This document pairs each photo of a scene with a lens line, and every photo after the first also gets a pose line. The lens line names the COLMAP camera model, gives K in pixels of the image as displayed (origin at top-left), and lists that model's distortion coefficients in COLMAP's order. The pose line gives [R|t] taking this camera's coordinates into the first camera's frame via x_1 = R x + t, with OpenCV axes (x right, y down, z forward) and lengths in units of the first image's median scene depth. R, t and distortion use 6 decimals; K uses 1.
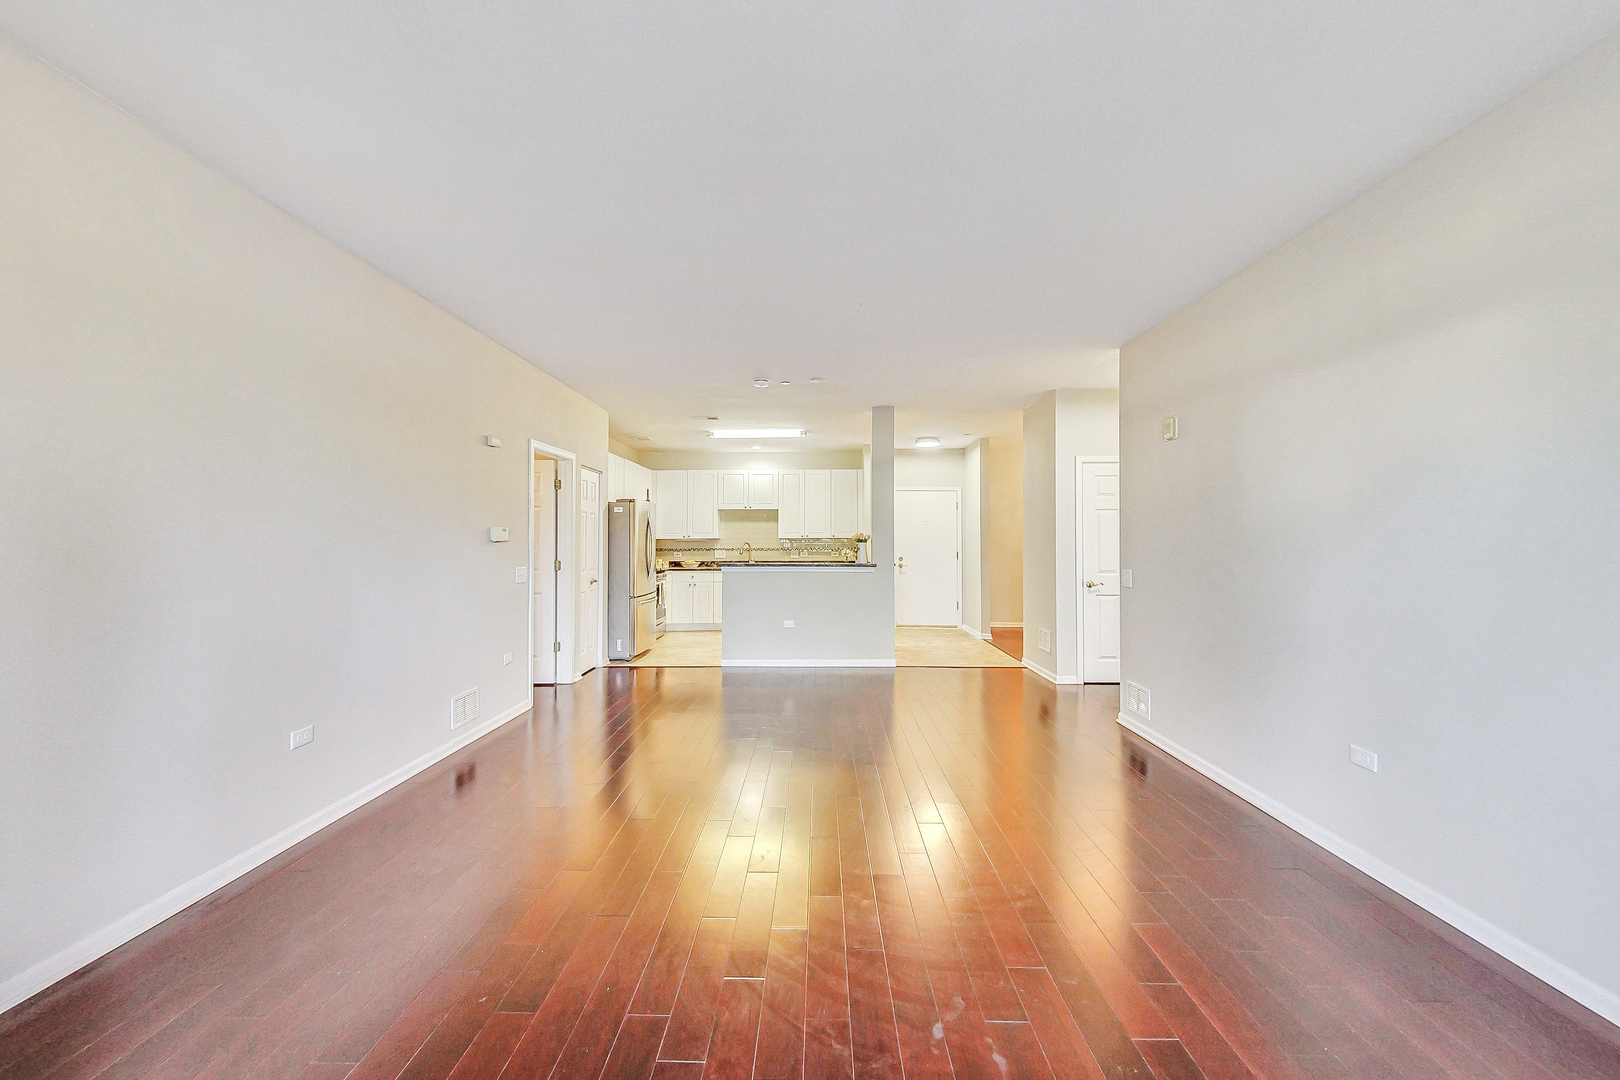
lens RADIAL K [[639.4, 0, 805.1], [0, 639.4, 538.8], [0, 0, 1]] dist [0.001352, -0.000061]
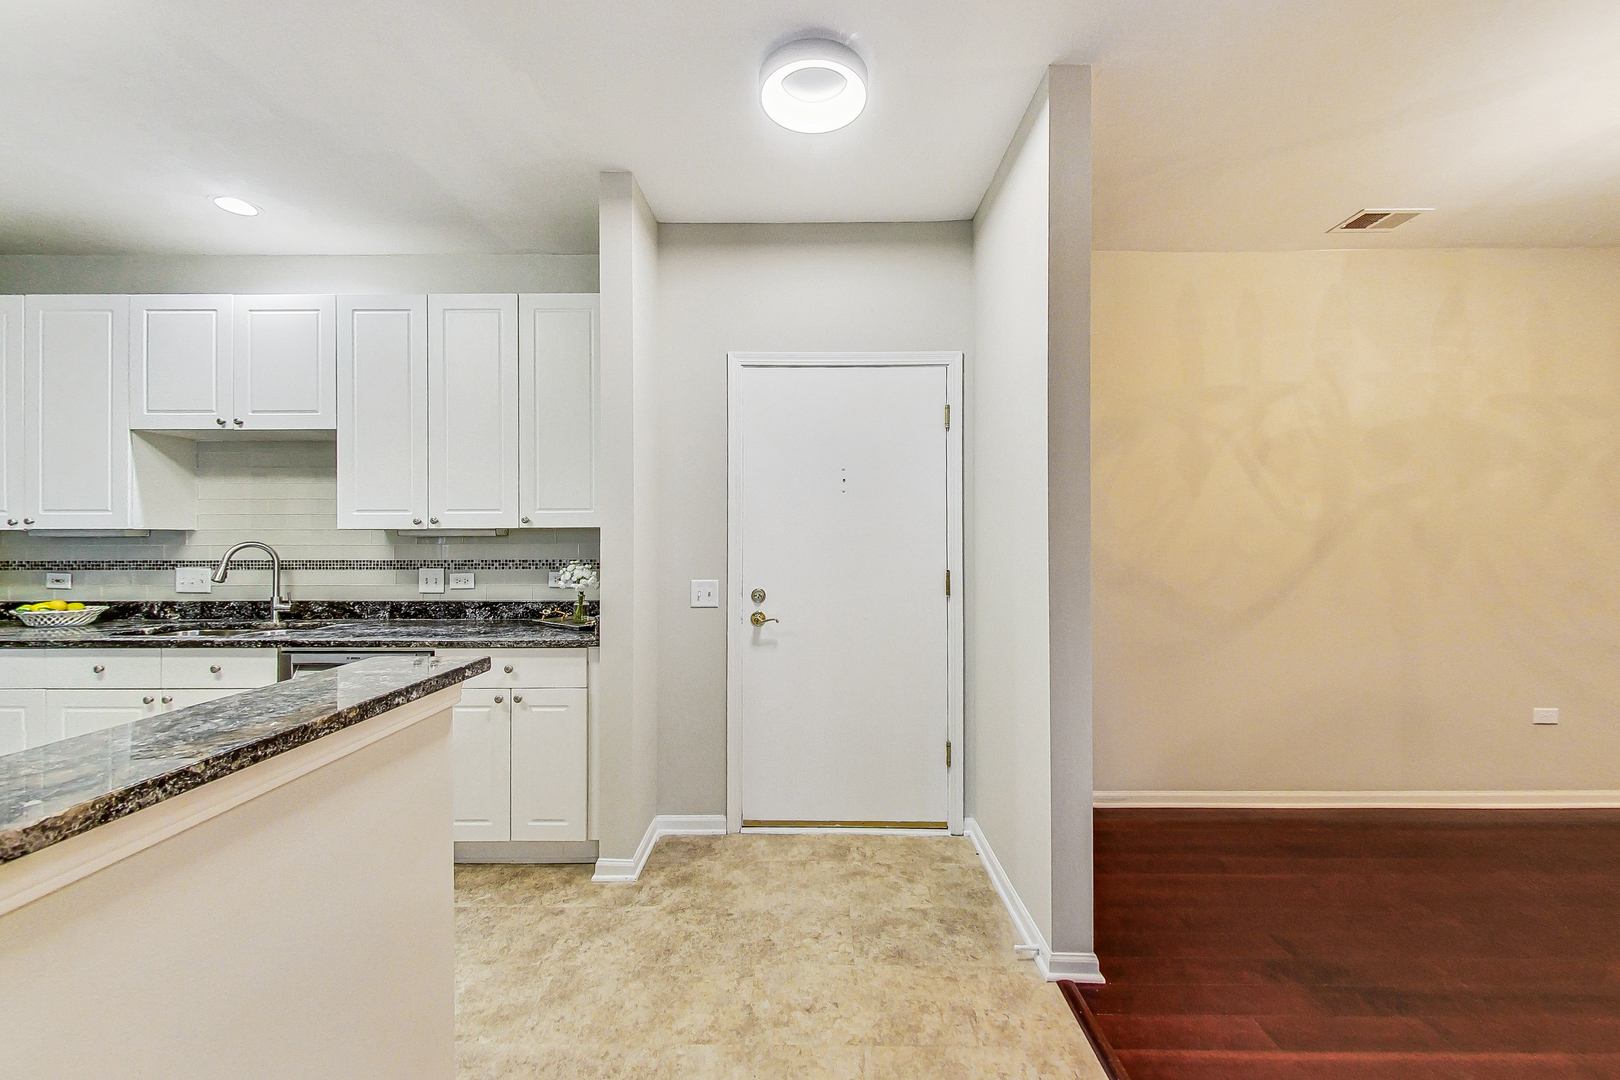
lens RADIAL K [[639.4, 0, 805.1], [0, 639.4, 538.8], [0, 0, 1]] dist [0.001352, -0.000061]
pose [[0.999909, -0.003881, 0.012921, 0.167840], [0.003728, 0.999923, 0.011839, 0.001276], [-0.012966, -0.011789, 0.999846, 0.703442]]
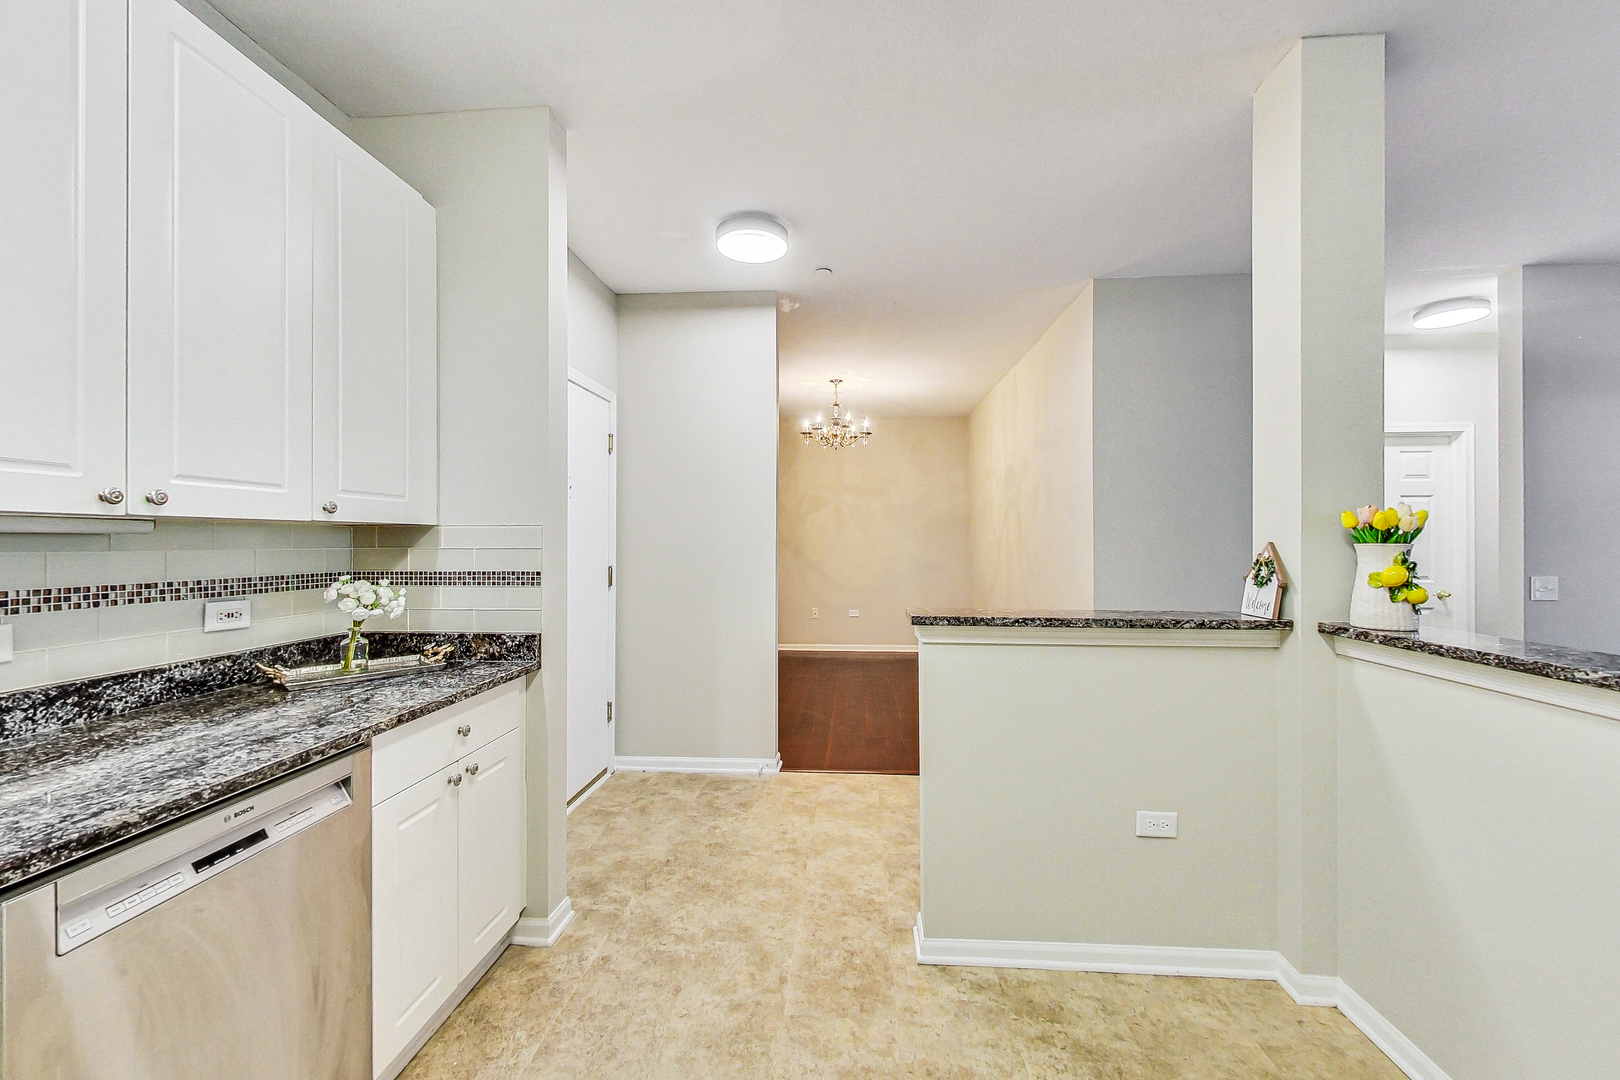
lens RADIAL K [[639.4, 0, 805.1], [0, 639.4, 538.8], [0, 0, 1]] dist [0.001352, -0.000061]
pose [[0.053454, -0.000021, 0.998570, -0.116461], [-0.005849, 0.999983, 0.000334, 0.003334], [-0.998553, -0.005858, 0.053453, 0.857990]]
